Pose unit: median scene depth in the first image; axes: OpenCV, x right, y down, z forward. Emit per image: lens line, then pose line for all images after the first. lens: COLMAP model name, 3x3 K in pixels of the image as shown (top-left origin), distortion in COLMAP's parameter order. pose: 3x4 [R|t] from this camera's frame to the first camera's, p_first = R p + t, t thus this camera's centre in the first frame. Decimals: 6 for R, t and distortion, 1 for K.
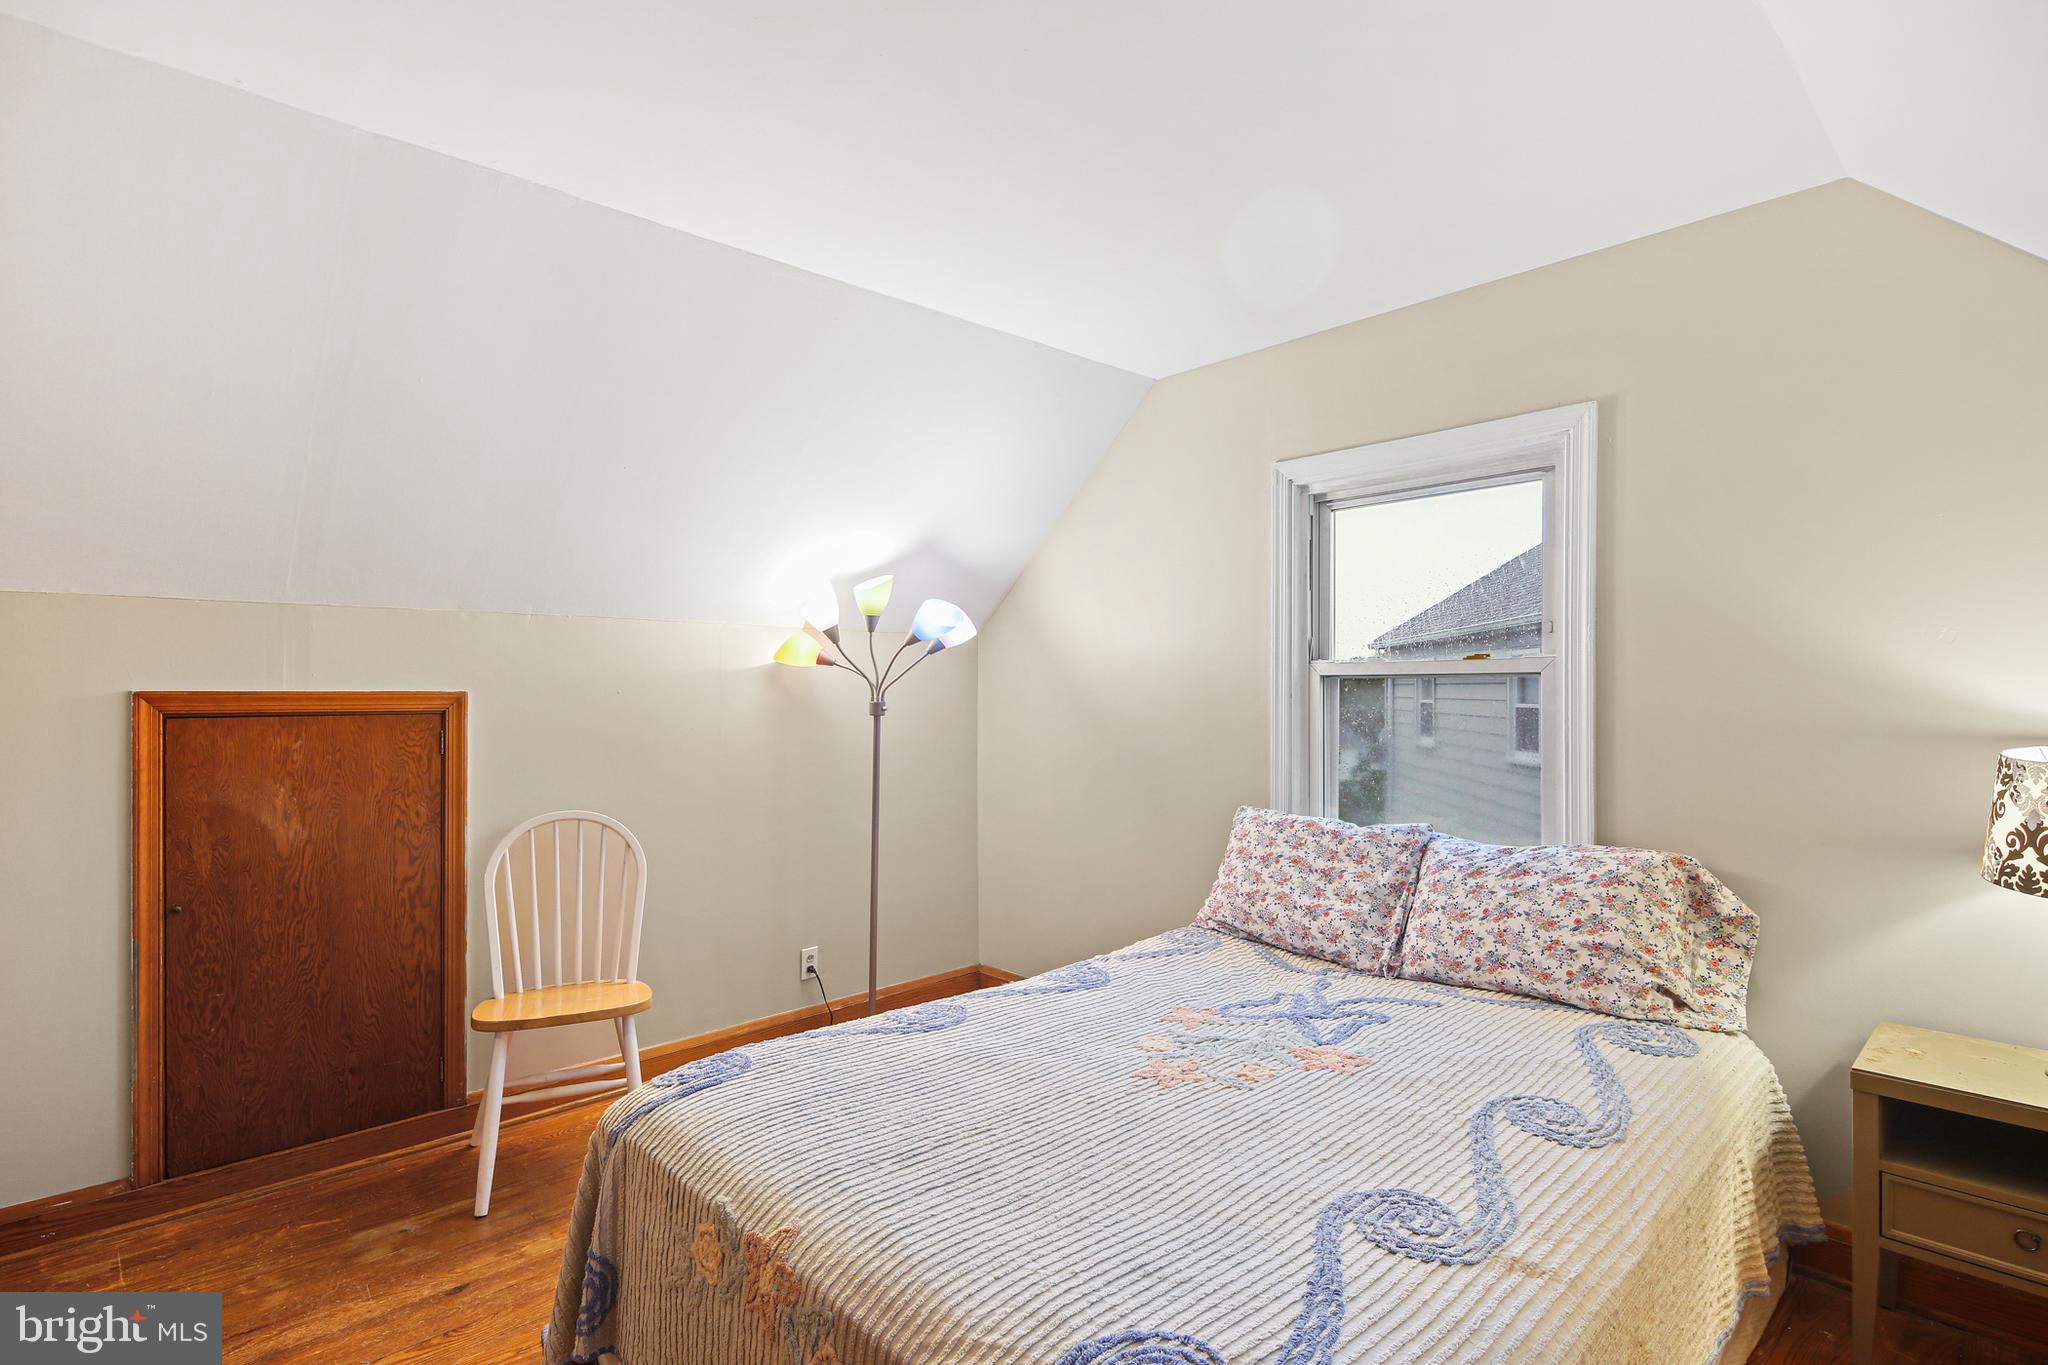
lens RADIAL K [[1041.6, 0, 1058.5], [0, 1041.6, 689.3], [0, 0, 1]] dist [-0.001161, -0.000876]
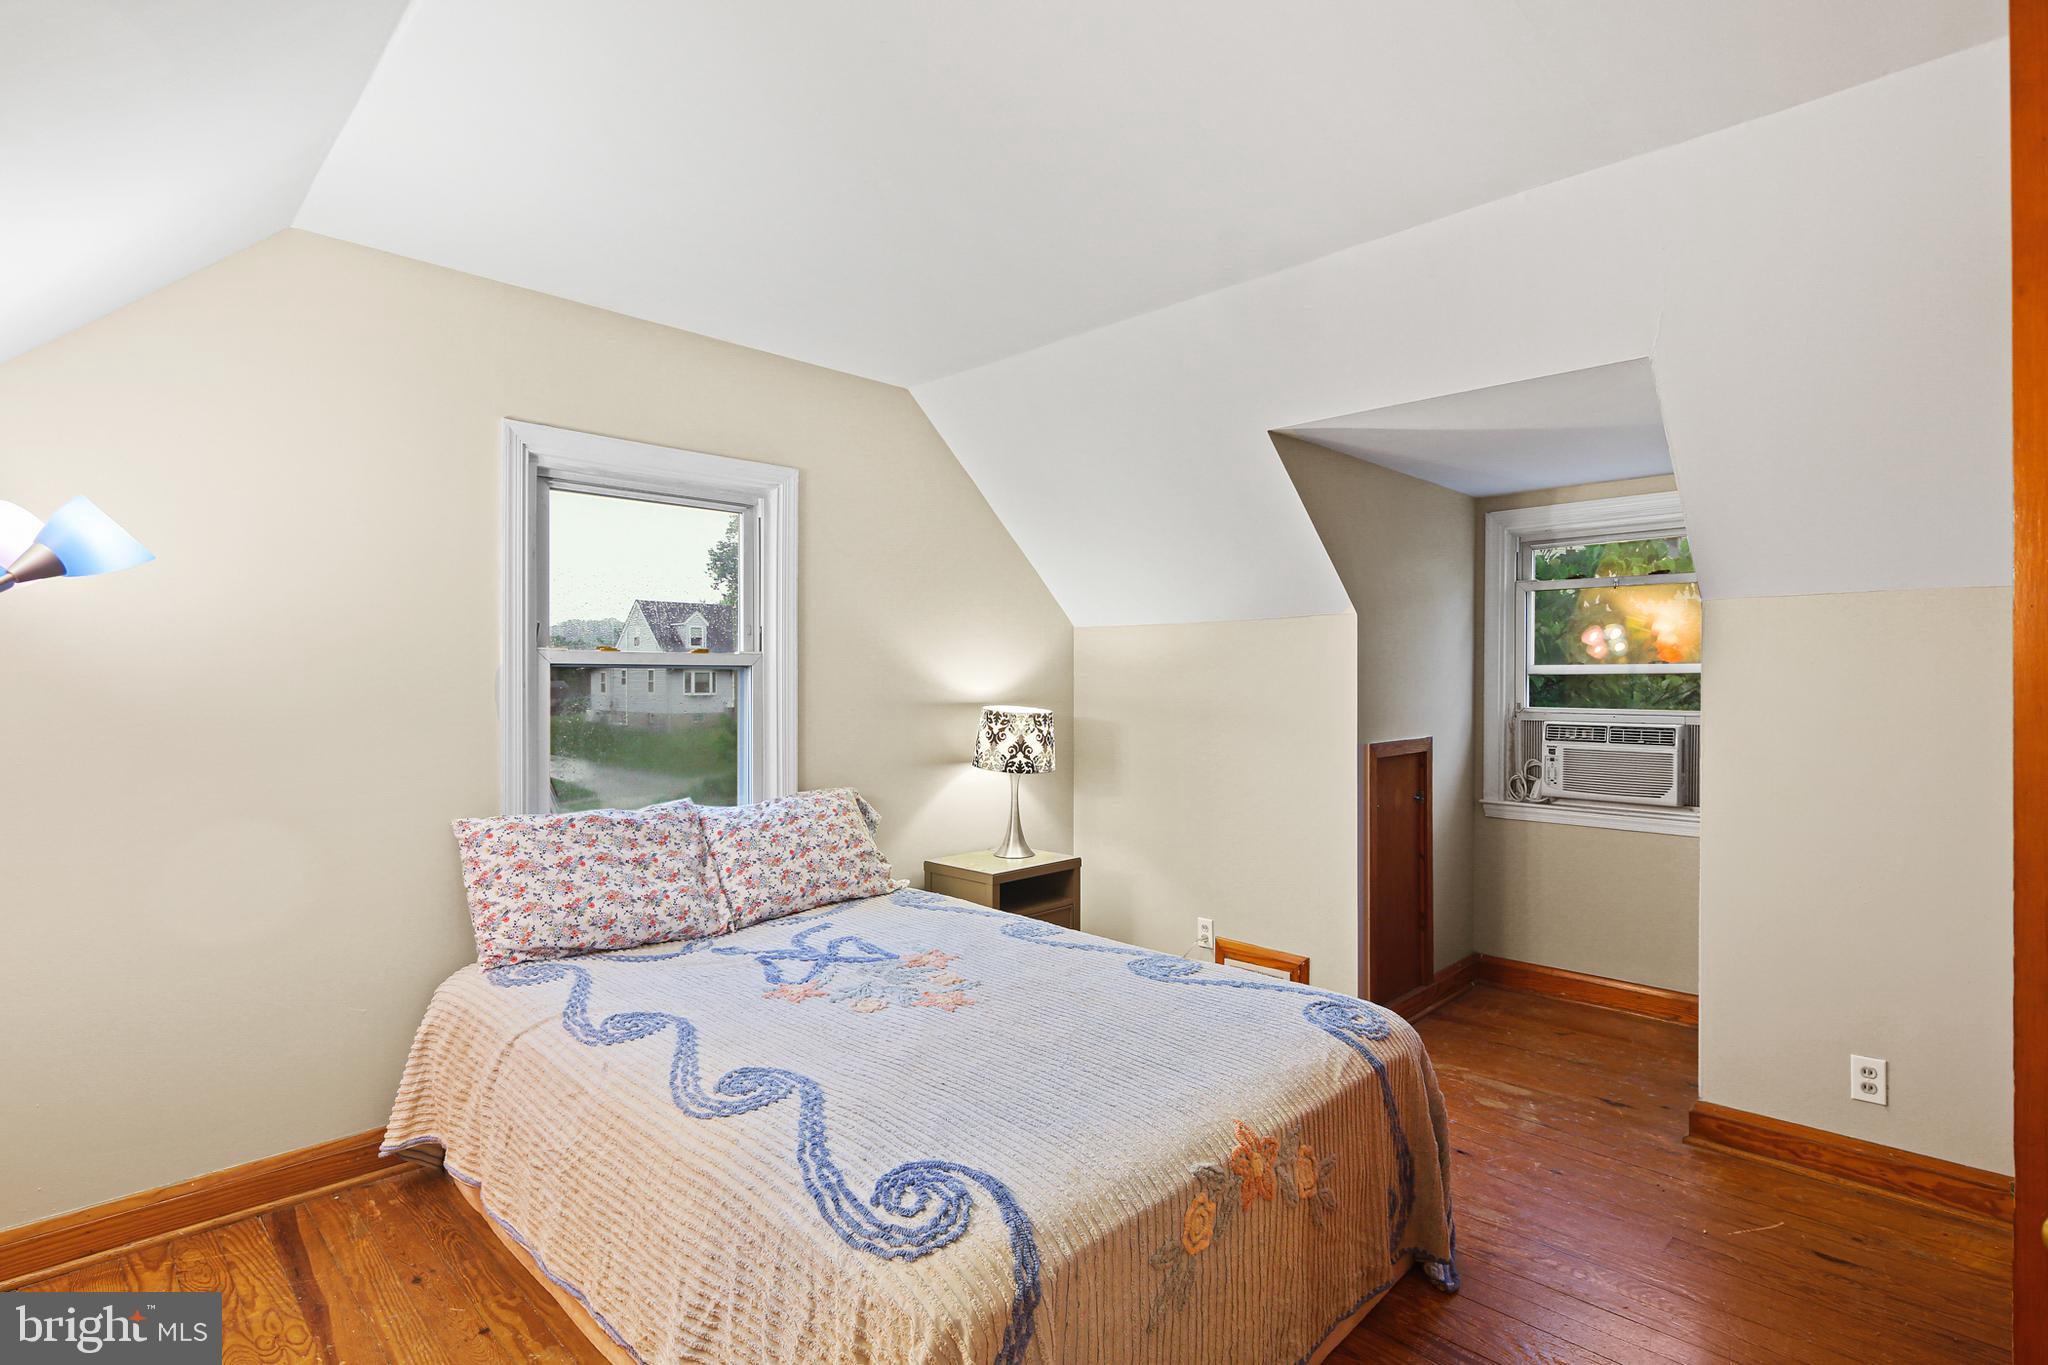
lens RADIAL K [[992.9, 0, 1026.7], [0, 992.9, 688.2], [0, 0, 1]] dist [-0.002396, -0.000912]
pose [[-0.045371, -0.007492, 0.998942, -0.748605], [-0.003437, 0.999967, 0.007343, 0.001039], [-0.998964, -0.003100, -0.045395, 0.698239]]
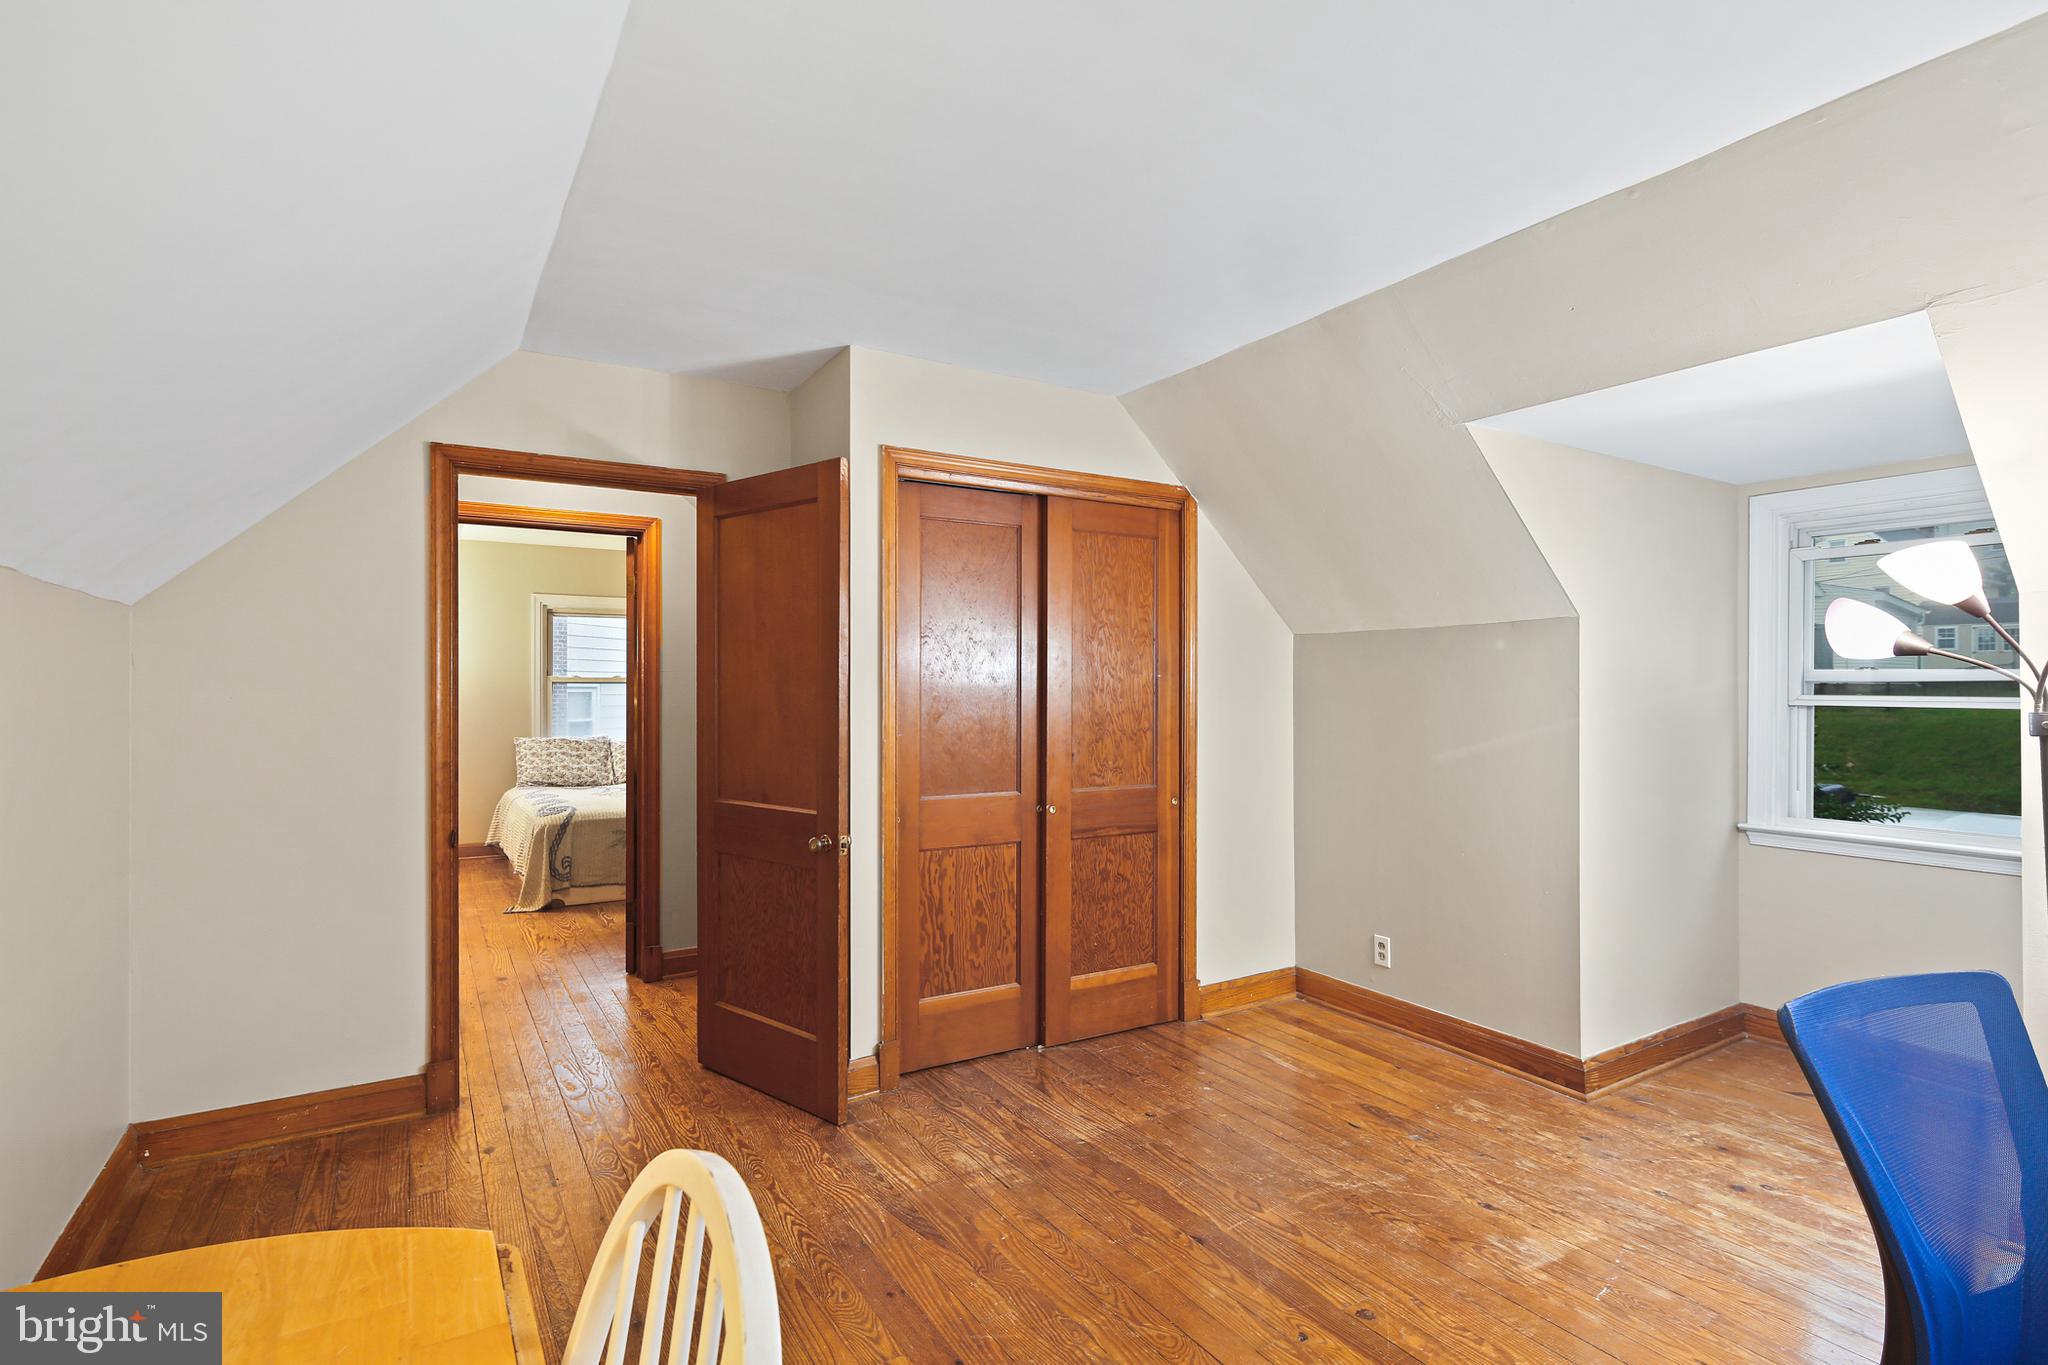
lens RADIAL K [[992.9, 0, 1026.7], [0, 992.9, 688.2], [0, 0, 1]] dist [-0.002396, -0.000912]
pose [[0.186685, -0.004162, 0.982411, -2.147679], [-0.008341, 0.999948, 0.005822, -0.024496], [-0.982384, -0.009281, 0.186641, -0.651755]]
